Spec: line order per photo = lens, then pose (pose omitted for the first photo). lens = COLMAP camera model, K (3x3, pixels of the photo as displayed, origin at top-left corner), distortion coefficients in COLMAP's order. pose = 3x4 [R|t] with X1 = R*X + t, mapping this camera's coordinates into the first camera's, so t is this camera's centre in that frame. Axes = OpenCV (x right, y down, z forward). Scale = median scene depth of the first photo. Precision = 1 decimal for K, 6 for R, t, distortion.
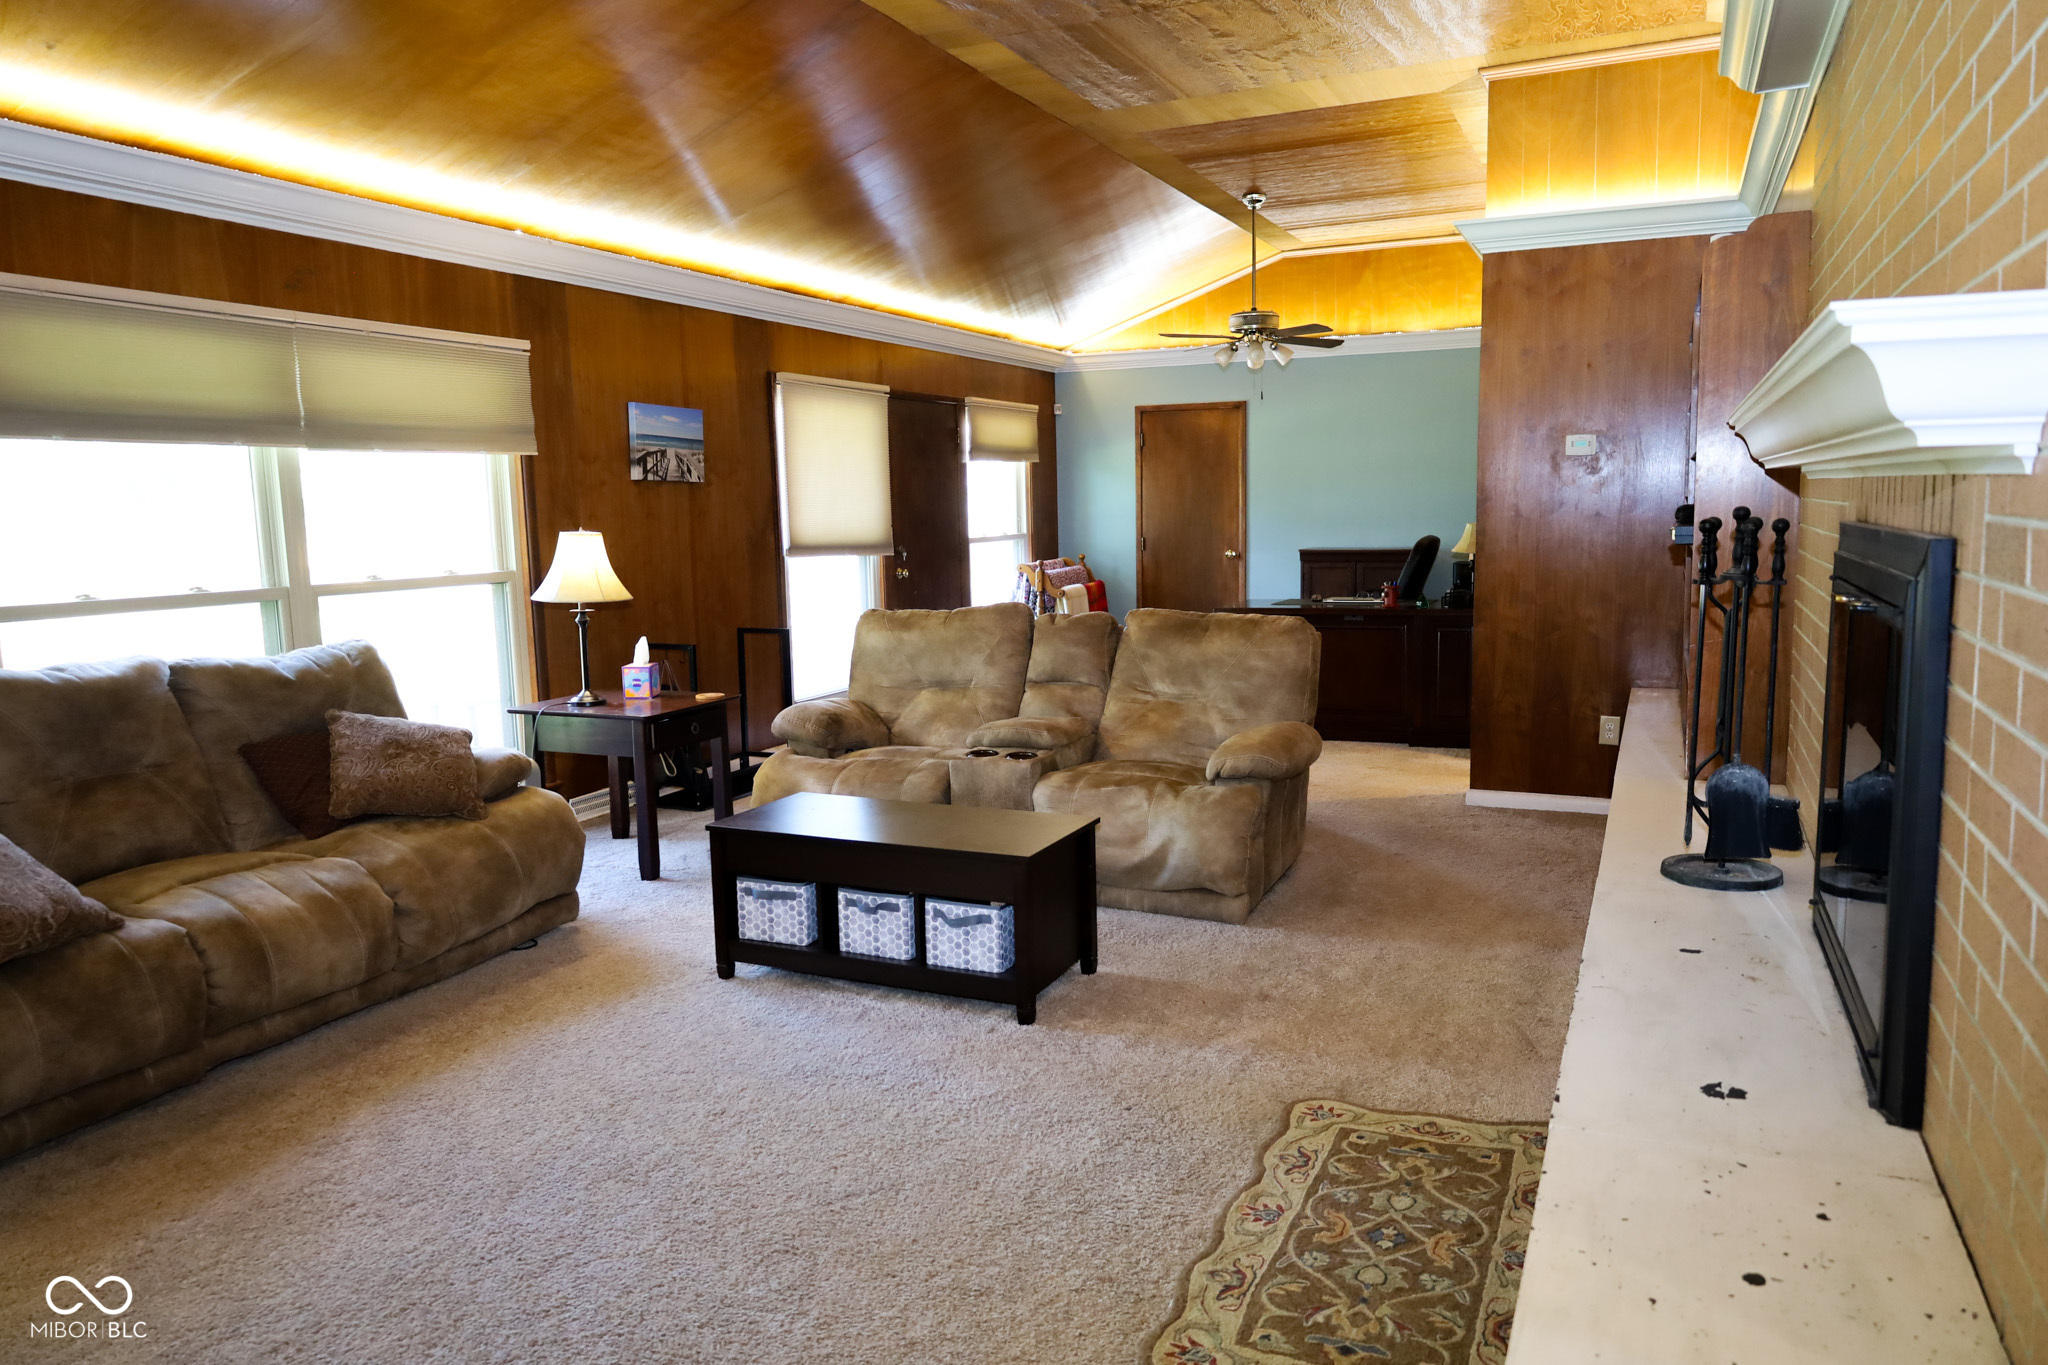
lens RADIAL K [[1367.8, 0, 1009.7], [0, 1367.8, 682.9], [0, 0, 1]] dist [-0.019499, 0.015310]
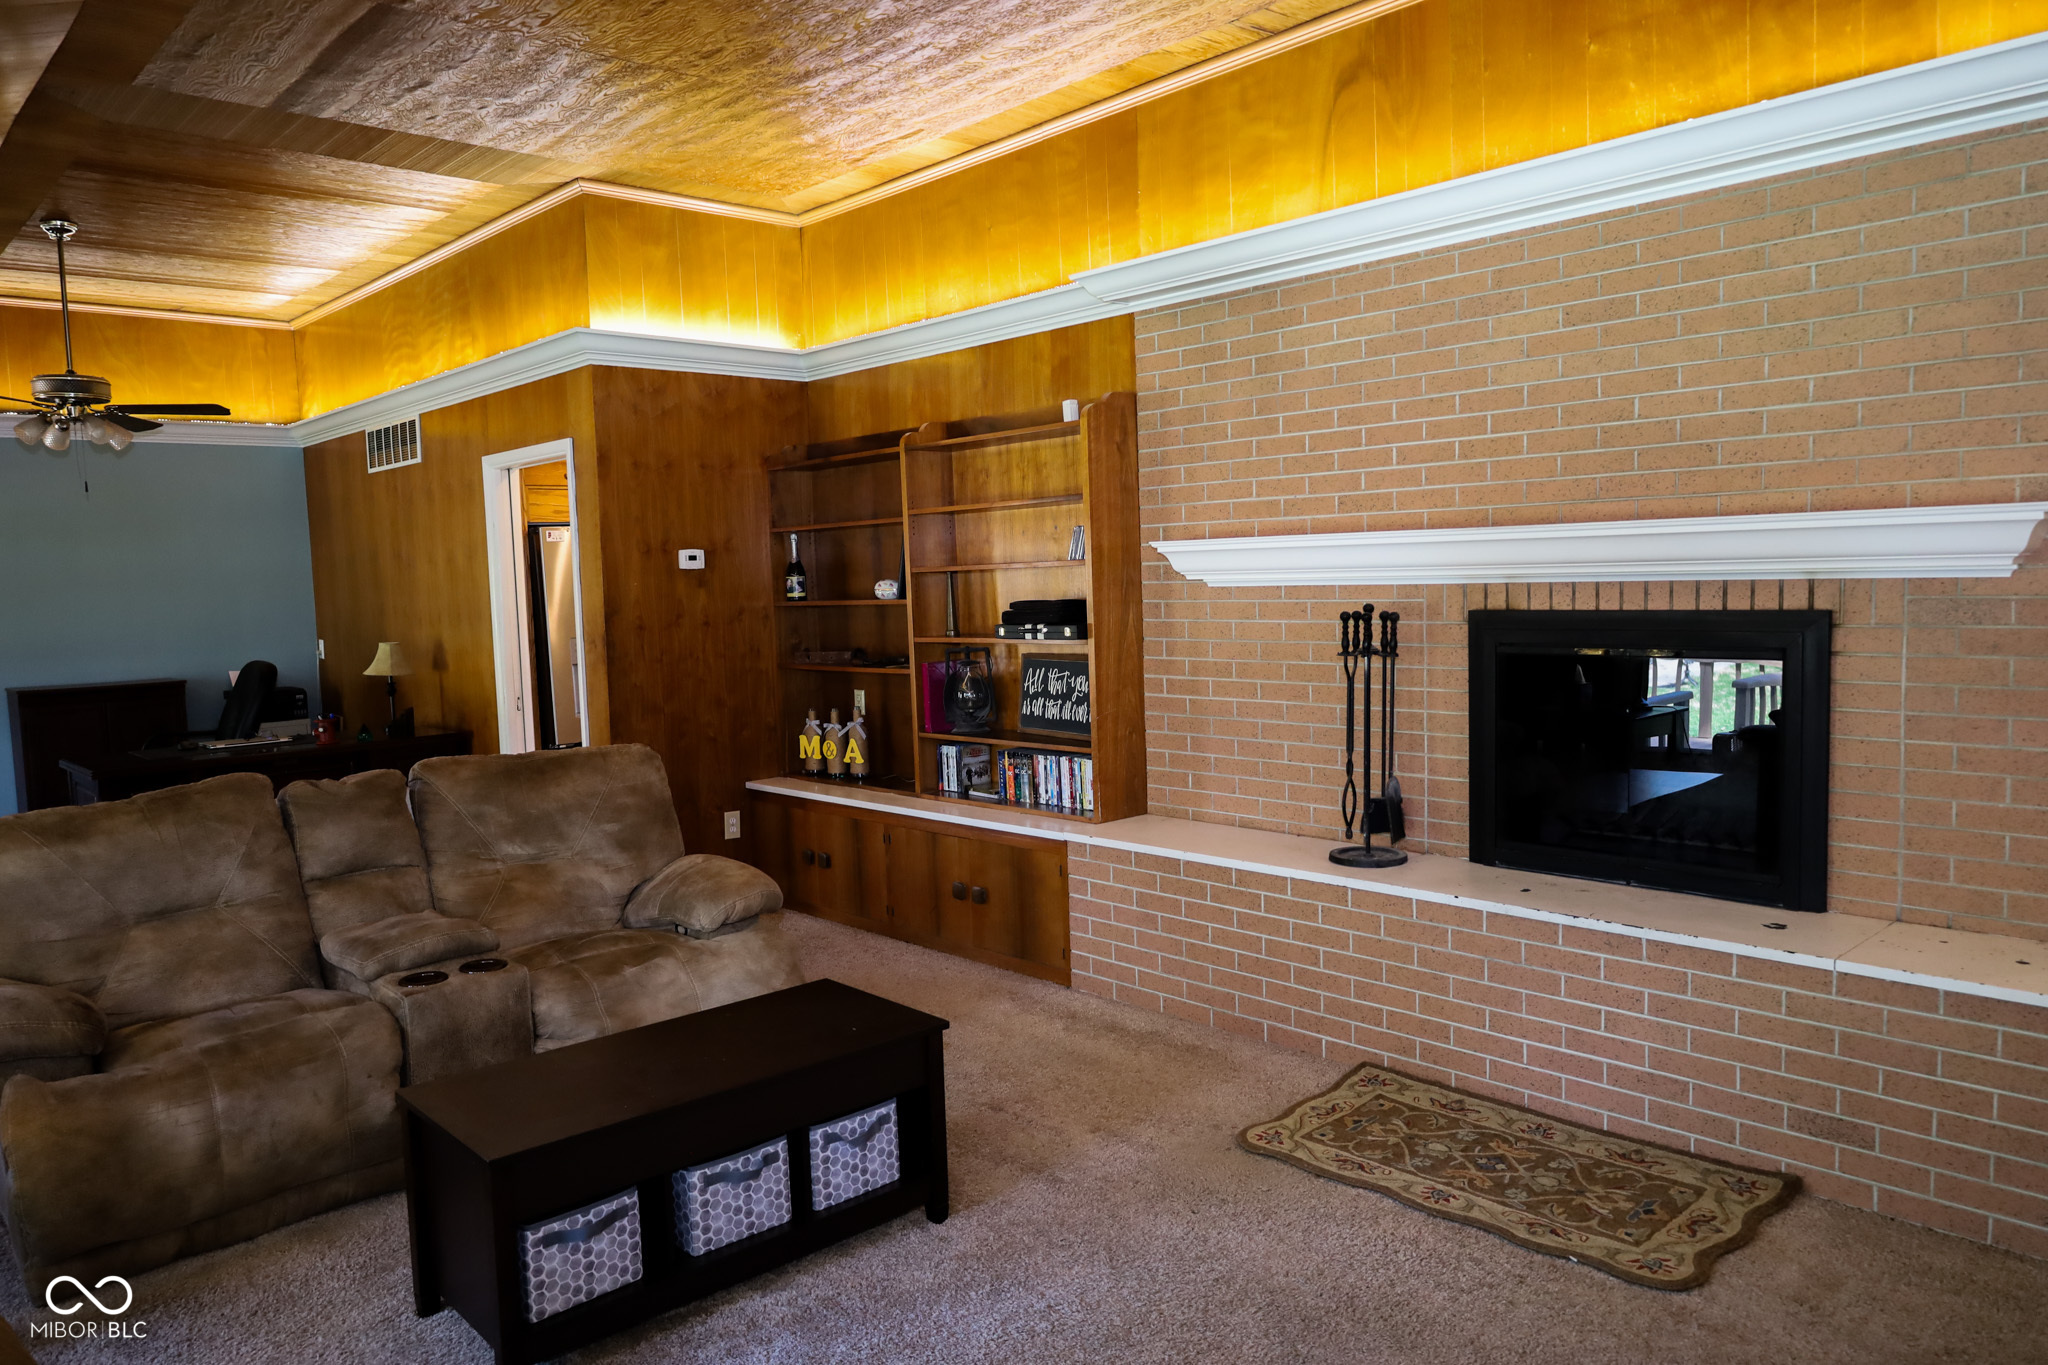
lens RADIAL K [[1429.0, 0, 941.6], [0, 1429.0, 687.0], [0, 0, 1]] dist [-0.004740, -0.000411]
pose [[0.394004, -0.065040, 0.916804, -0.633643], [0.142827, 0.989708, 0.008831, -0.071908], [-0.907943, 0.127465, 0.399239, 0.481851]]
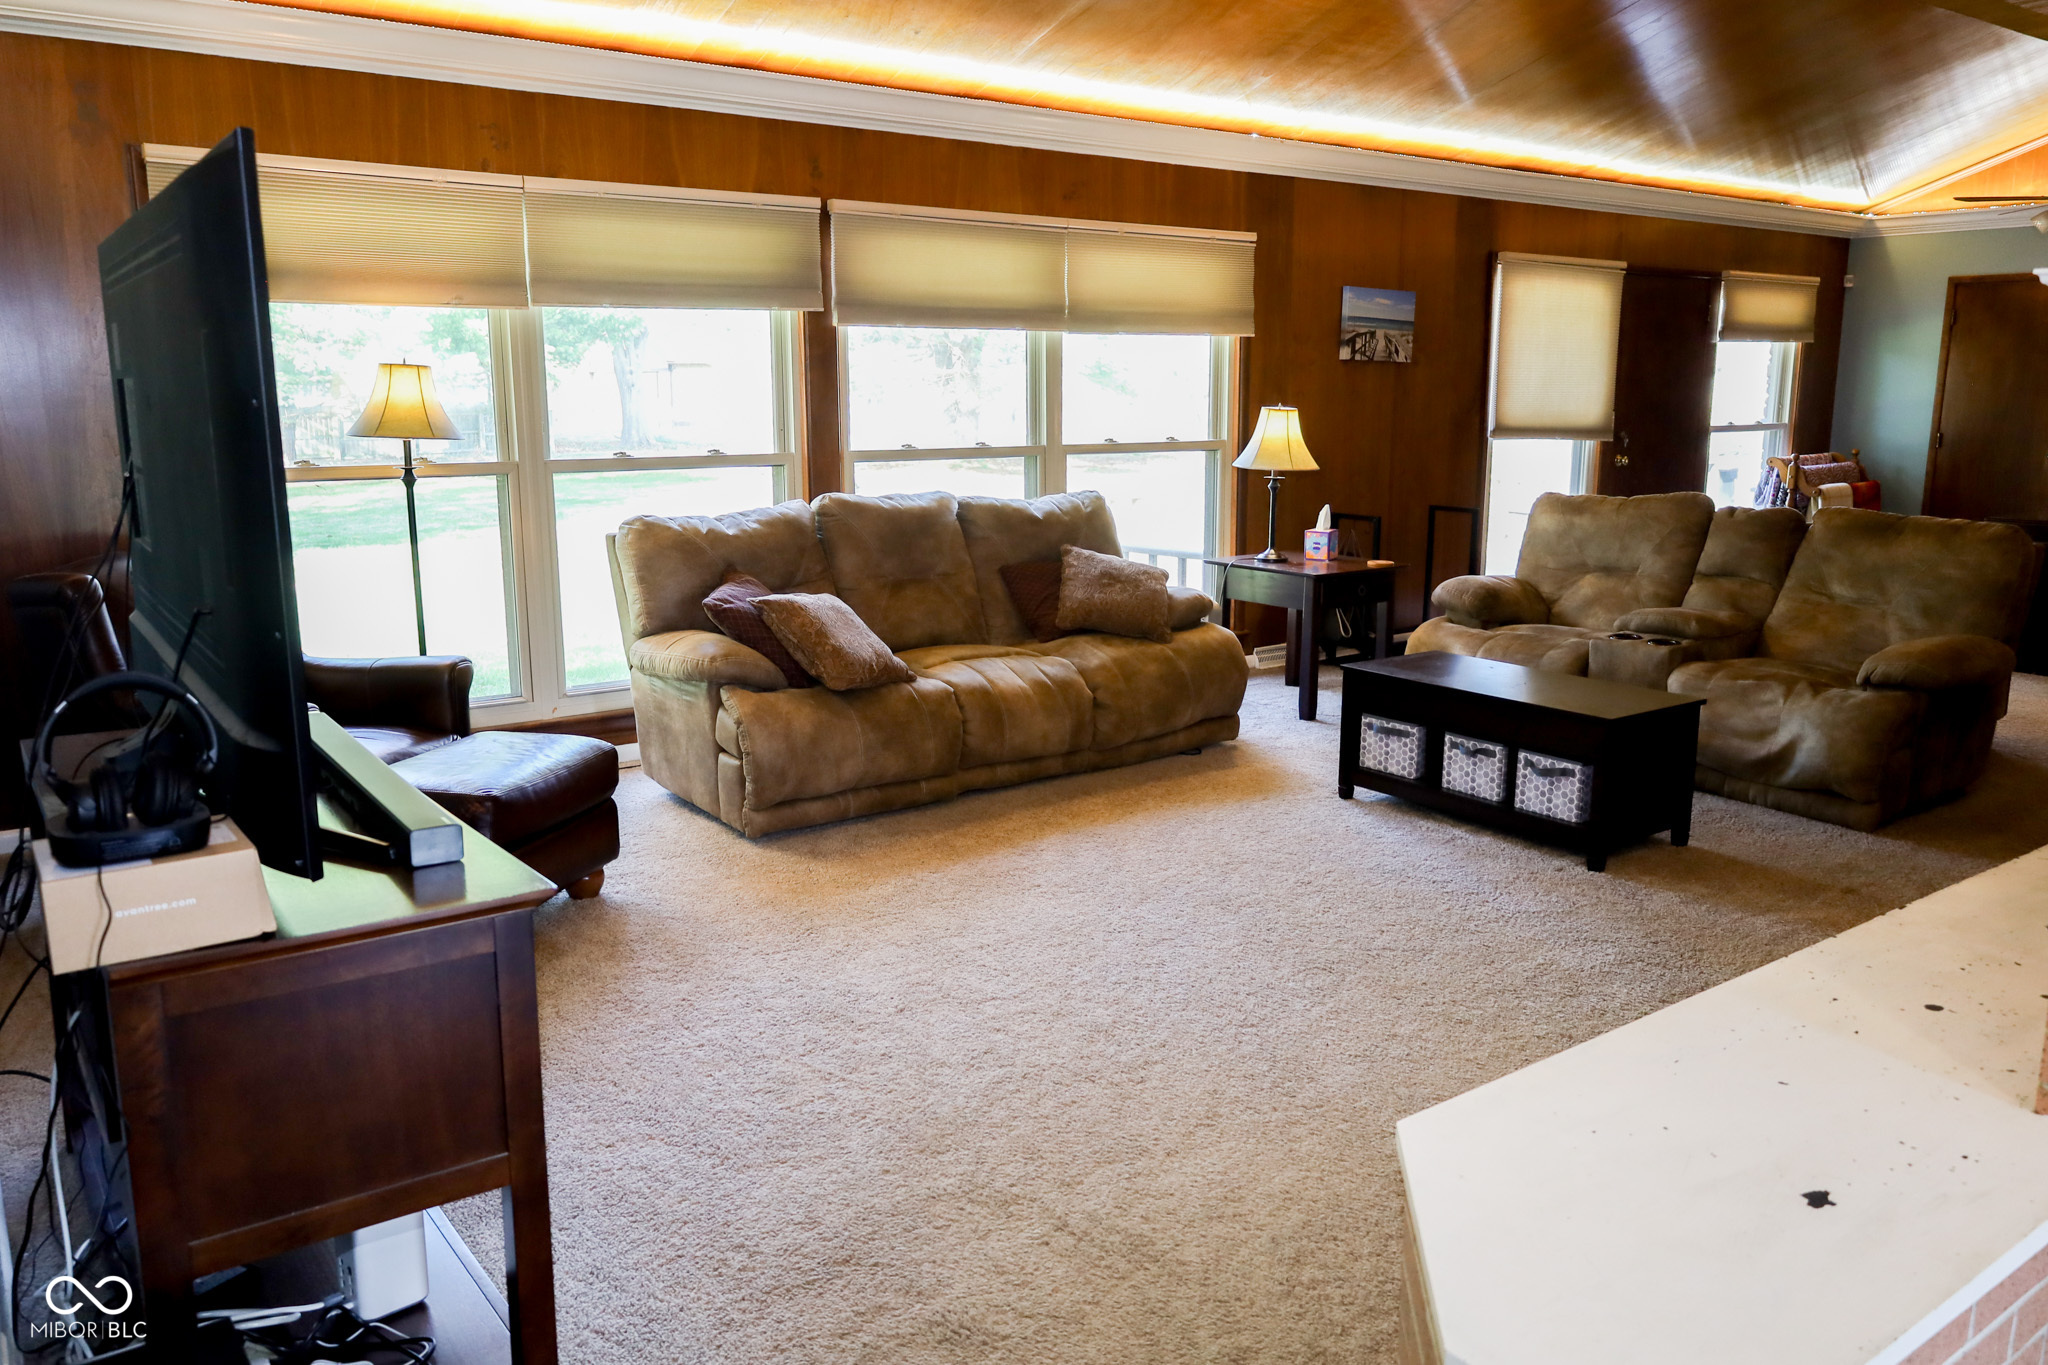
lens RADIAL K [[1466.7, 0, 1023.6], [0, 1466.7, 683.3], [0, 0, 1]] dist [-0.006423, 0.003595]
pose [[0.870511, 0.119250, -0.477483, 0.126671], [-0.082621, 0.991841, 0.097081, 0.018124], [0.485164, -0.045060, 0.873261, -0.201576]]
